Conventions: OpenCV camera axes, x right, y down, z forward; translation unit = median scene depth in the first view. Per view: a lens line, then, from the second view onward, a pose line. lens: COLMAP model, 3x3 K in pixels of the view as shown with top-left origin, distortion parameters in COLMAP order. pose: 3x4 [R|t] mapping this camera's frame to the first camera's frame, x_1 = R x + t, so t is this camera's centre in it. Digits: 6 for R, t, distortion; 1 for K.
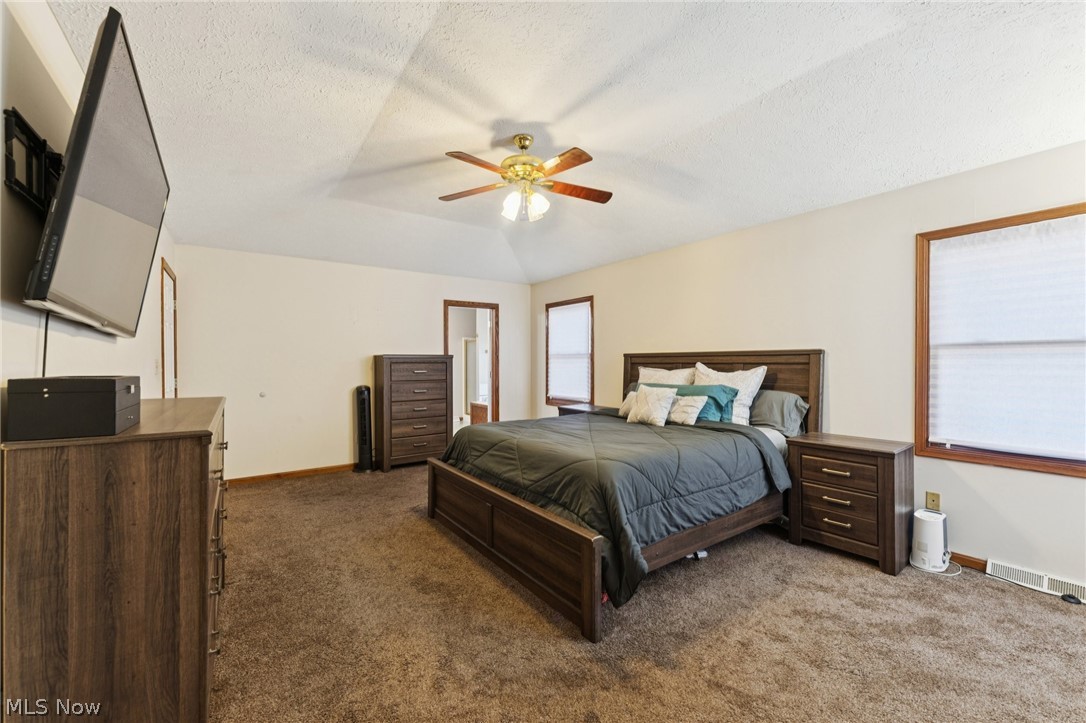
lens RADIAL K [[433.7, 0, 541.6], [0, 433.7, 361.2], [0, 0, 1]] dist [-0.001414, -0.000608]
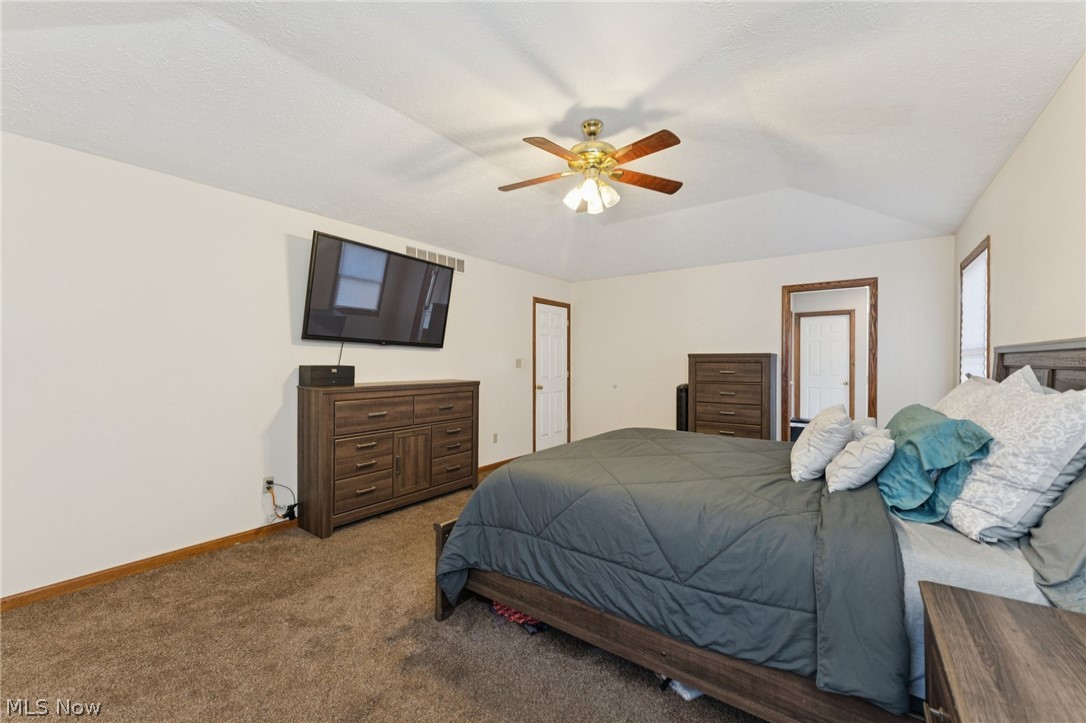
lens RADIAL K [[433.7, 0, 537.6], [0, 433.7, 359.9], [0, 0, 1]] dist [-0.001414, -0.000608]
pose [[0.310154, 0.003083, -0.950681, 0.797978], [-0.003600, 0.999991, 0.002068, -0.002985], [0.950680, 0.002781, 0.310162, 0.582339]]
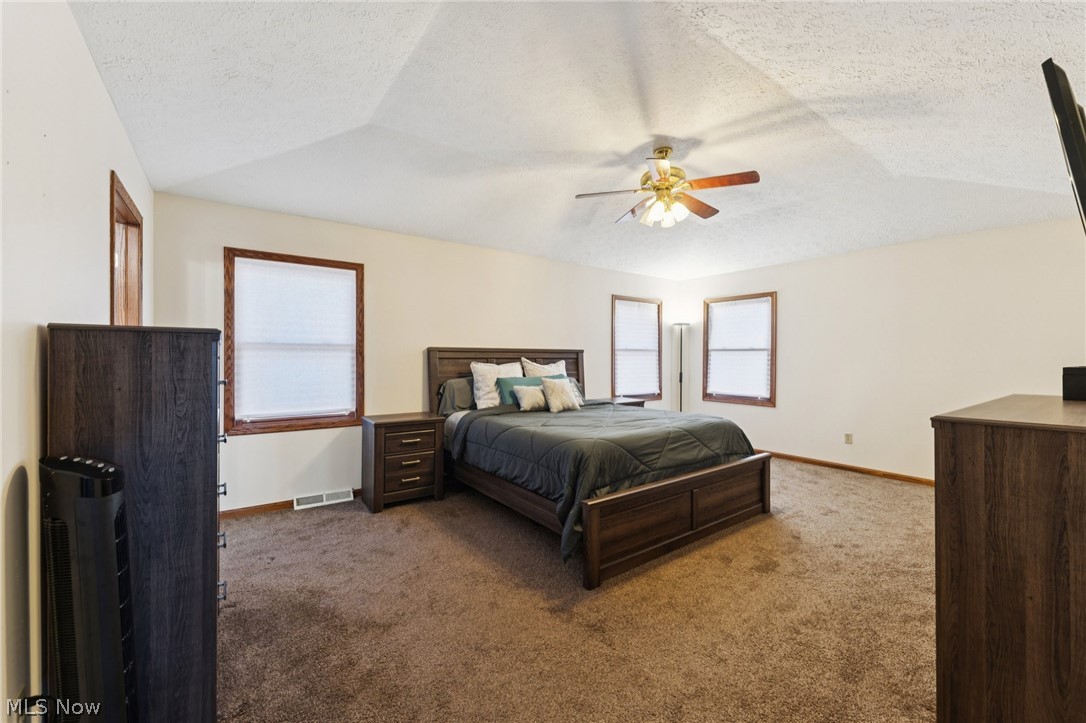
lens RADIAL K [[433.7, 0, 540.5], [0, 433.7, 356.0], [0, 0, 1]] dist [-0.001414, -0.000608]
pose [[-0.011760, 0.004939, 0.999919, -1.093349], [-0.003106, 0.999983, -0.004976, 0.005500], [-0.999926, -0.003164, -0.011745, 1.284425]]
